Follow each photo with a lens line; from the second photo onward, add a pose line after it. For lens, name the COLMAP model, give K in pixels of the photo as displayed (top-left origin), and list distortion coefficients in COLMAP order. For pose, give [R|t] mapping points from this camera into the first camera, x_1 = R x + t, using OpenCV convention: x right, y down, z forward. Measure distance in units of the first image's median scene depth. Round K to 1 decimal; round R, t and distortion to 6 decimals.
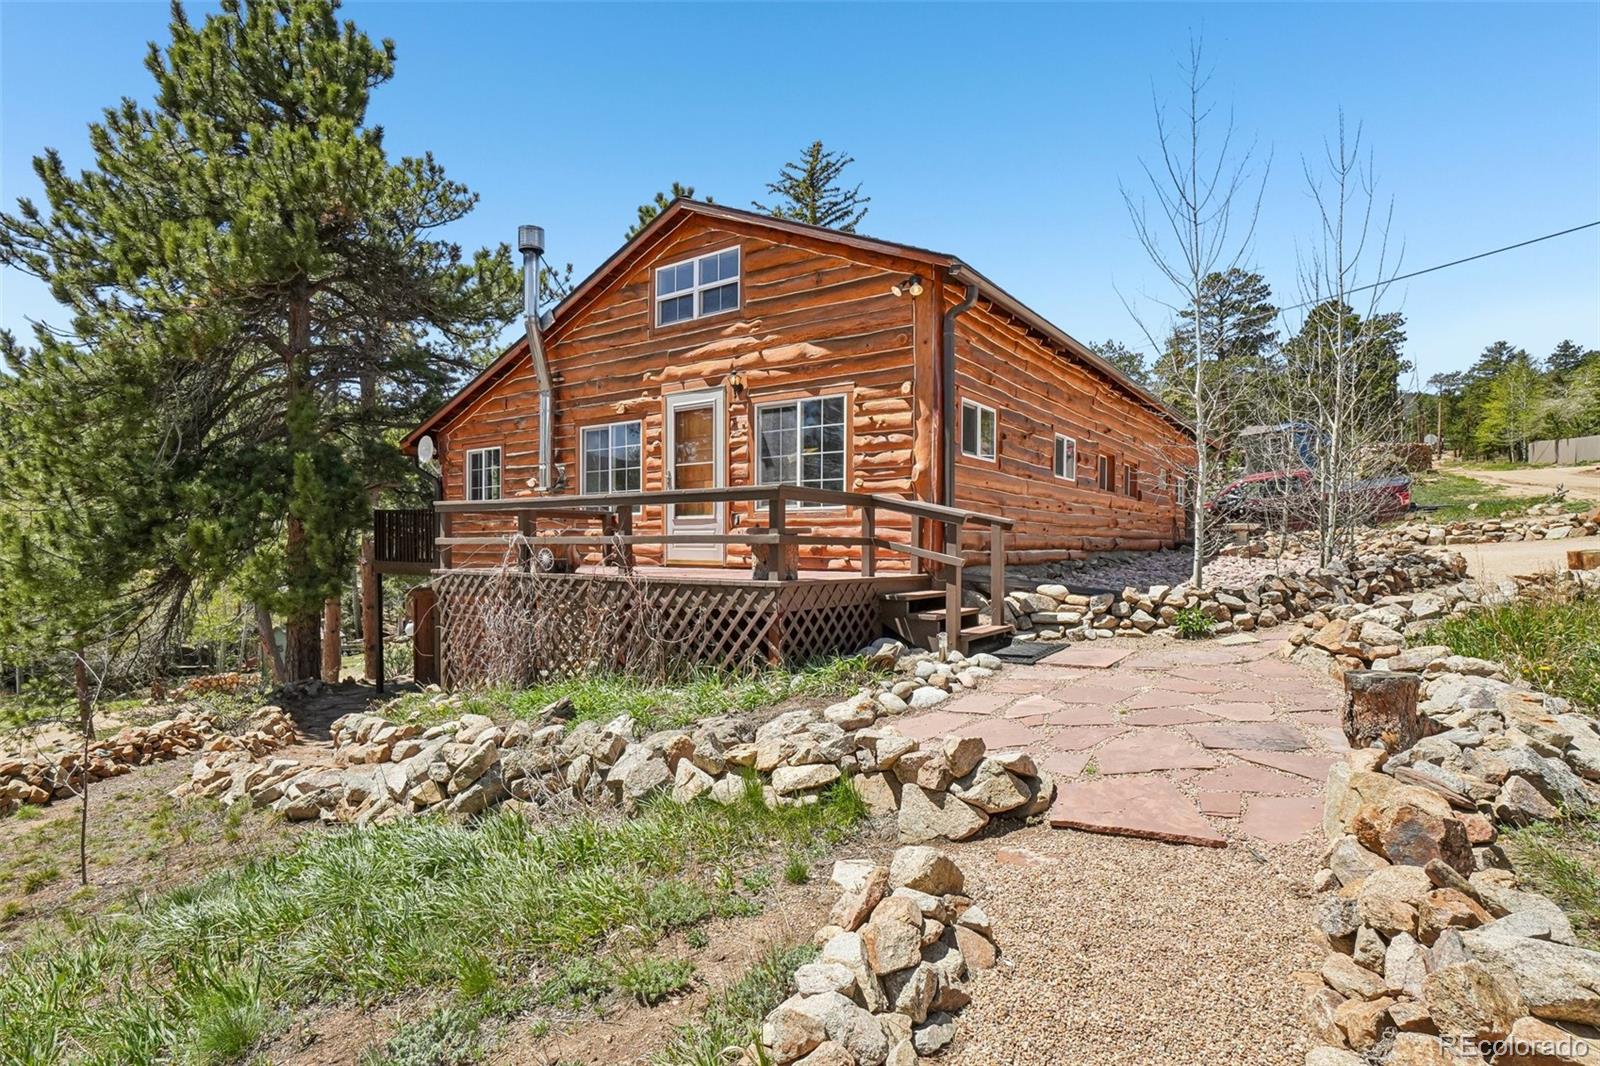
lens RADIAL K [[797.8, 0, 802.9], [0, 797.8, 542.6], [0, 0, 1]] dist [-0.039806, 0.000615]
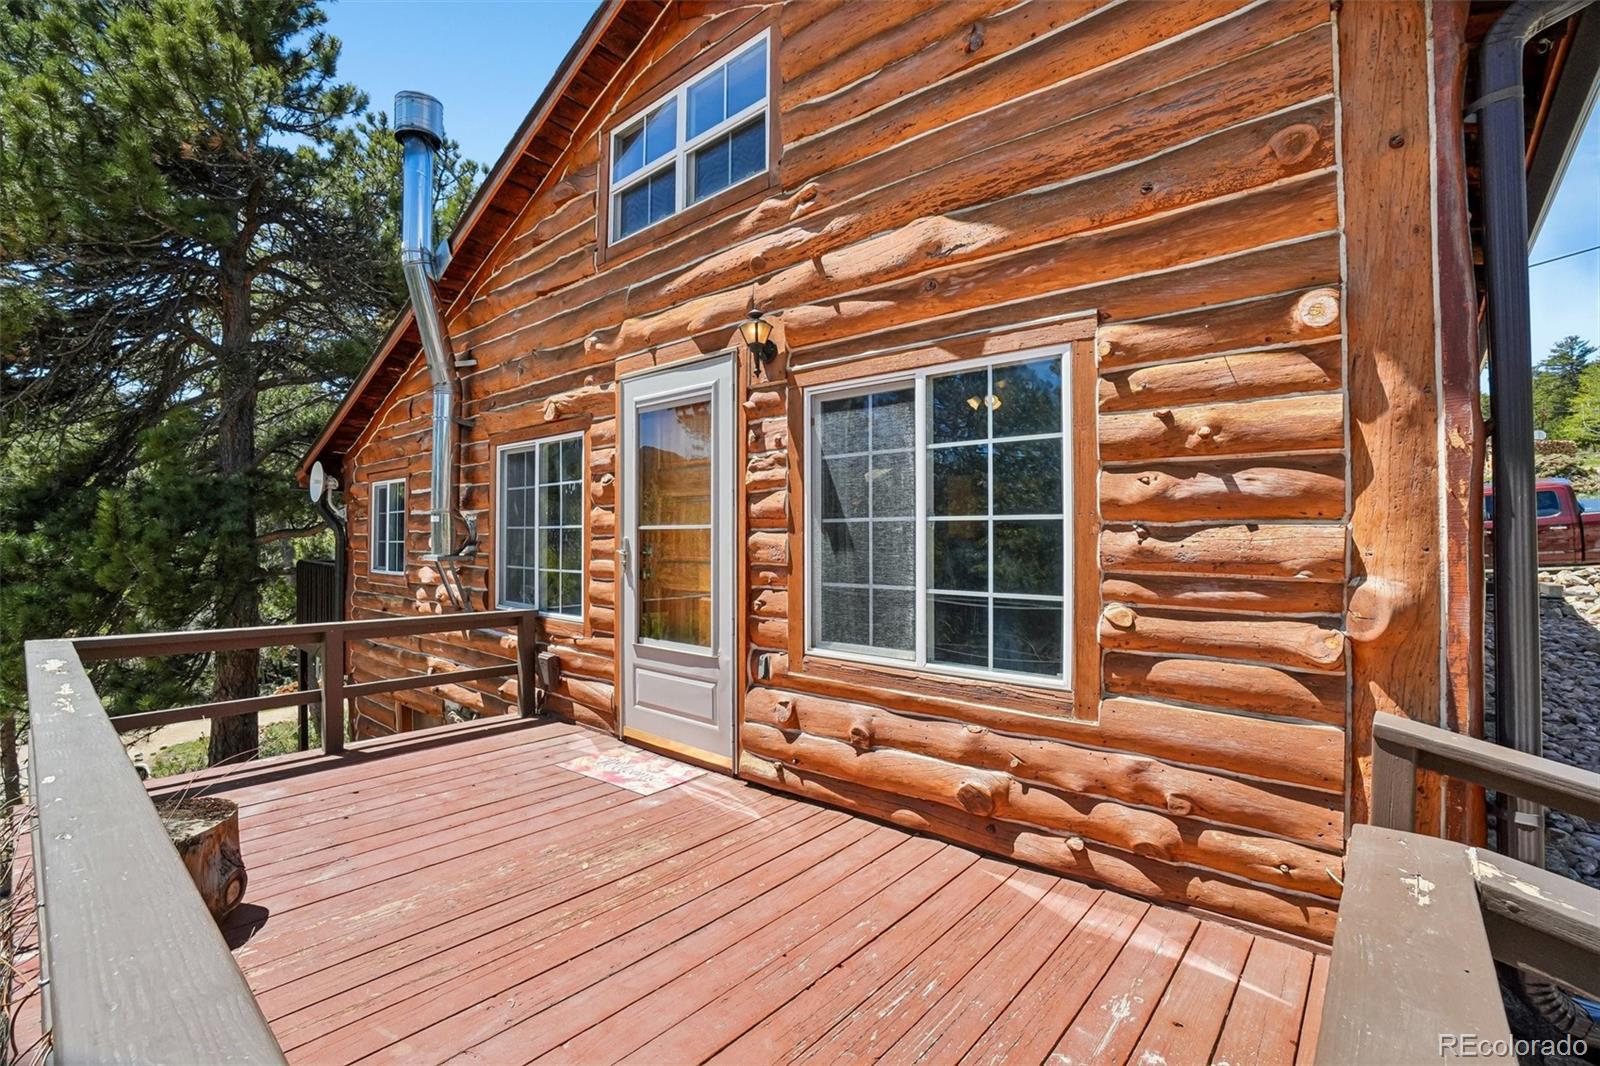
lens RADIAL K [[726.6, 0, 800.6], [0, 726.6, 524.4], [0, 0, 1]] dist [-0.062516, 0.021961]
pose [[0.995562, -0.004617, -0.093991, -0.027602], [0.002710, 0.999788, -0.020414, -0.095831], [0.094065, 0.020069, 0.995364, 0.624489]]
